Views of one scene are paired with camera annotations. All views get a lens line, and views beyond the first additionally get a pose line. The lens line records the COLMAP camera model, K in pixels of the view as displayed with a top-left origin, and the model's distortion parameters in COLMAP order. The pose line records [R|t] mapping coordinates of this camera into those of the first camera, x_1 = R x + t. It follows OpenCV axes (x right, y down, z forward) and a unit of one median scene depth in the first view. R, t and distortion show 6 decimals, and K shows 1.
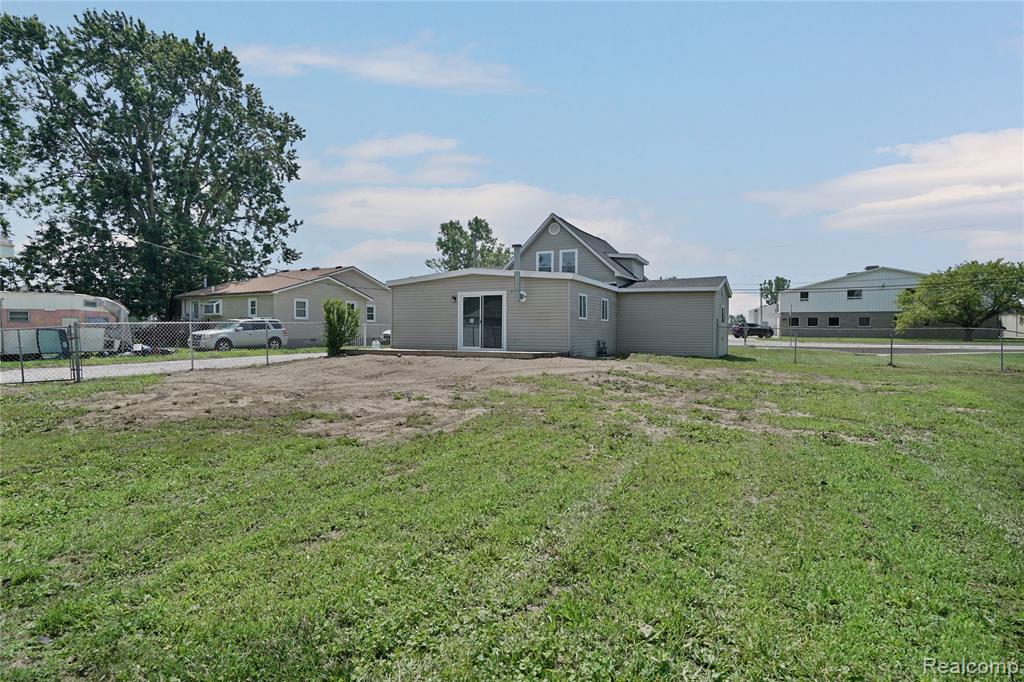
lens RADIAL K [[532.4, 0, 512.1], [0, 532.4, 337.5], [0, 0, 1]] dist [0.009622, 0.000949]
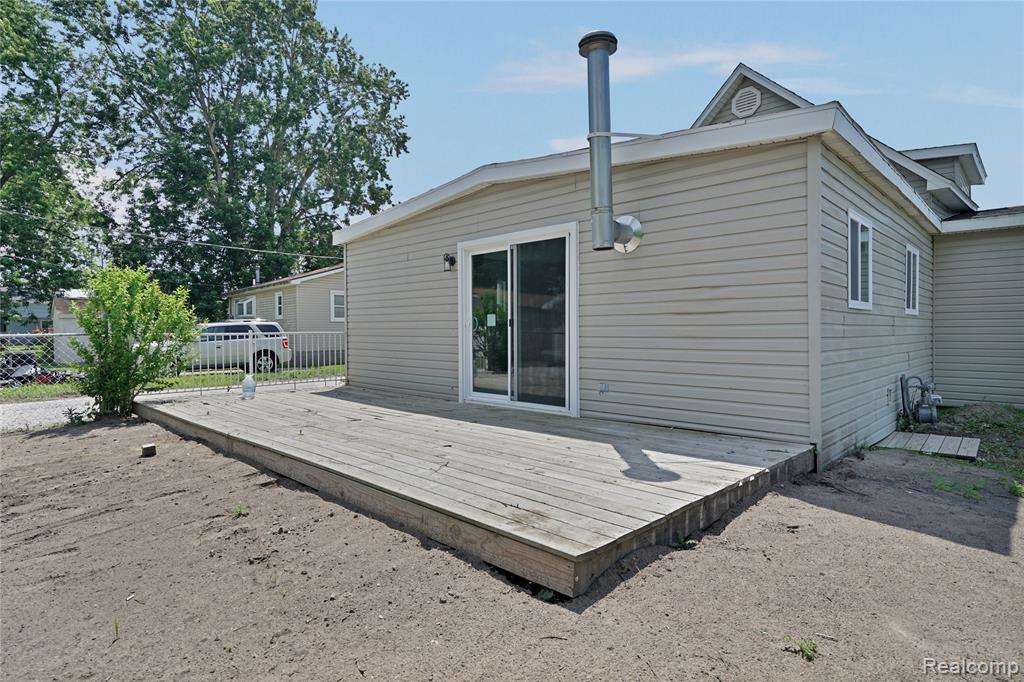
lens RADIAL K [[532.4, 0, 512.2], [0, 532.4, 340.9], [0, 0, 1]] dist [0.009622, 0.000949]
pose [[0.944650, 0.001801, -0.328074, 0.023827], [-0.000628, 0.999993, 0.003681, -0.008129], [0.328079, -0.003272, 0.944645, 0.295132]]
